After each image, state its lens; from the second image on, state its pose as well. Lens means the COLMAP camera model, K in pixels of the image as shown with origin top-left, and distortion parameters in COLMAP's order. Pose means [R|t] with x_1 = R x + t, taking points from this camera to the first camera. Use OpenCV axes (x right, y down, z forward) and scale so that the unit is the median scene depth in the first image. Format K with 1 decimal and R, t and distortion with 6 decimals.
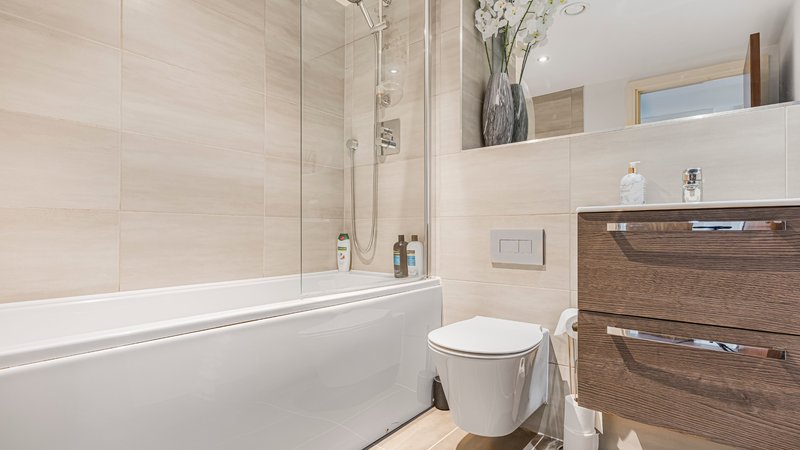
lens RADIAL K [[387.6, 0, 402.9], [0, 387.6, 232.1], [0, 0, 1]] dist [0.003045, -0.000146]
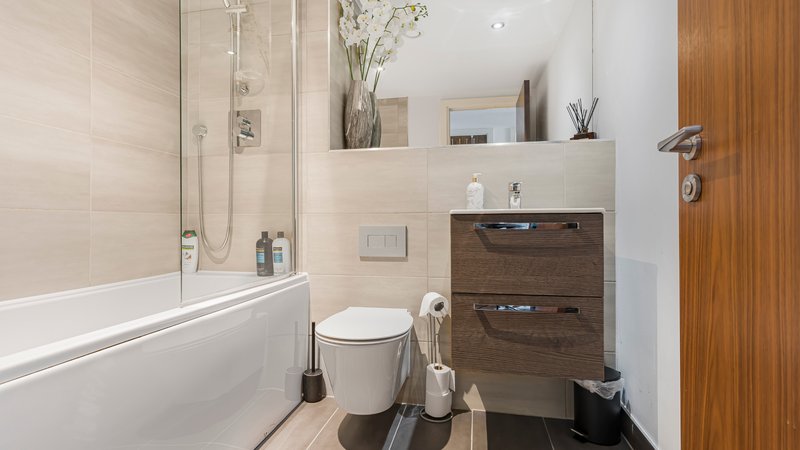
lens RADIAL K [[387.6, 0, 404.8], [0, 387.6, 225.1], [0, 0, 1]] dist [0.003045, -0.000146]
pose [[0.887263, -0.004987, 0.461237, -0.202266], [0.003102, 0.999983, 0.004845, -0.017853], [-0.461253, -0.002868, 0.887264, -0.023757]]
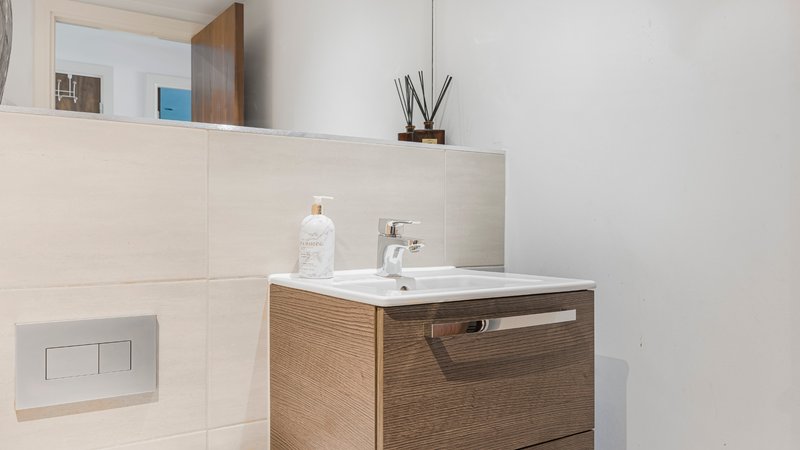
lens RADIAL K [[640.4, 0, 401.1], [0, 640.4, 225.3], [0, 0, 1]] dist [0.003374, 0.004473]
pose [[0.326945, 0.005067, 0.945030, -0.317987], [0.000022, 0.999986, -0.005369, -0.129431], [-0.945043, 0.001776, 0.326940, 0.548582]]
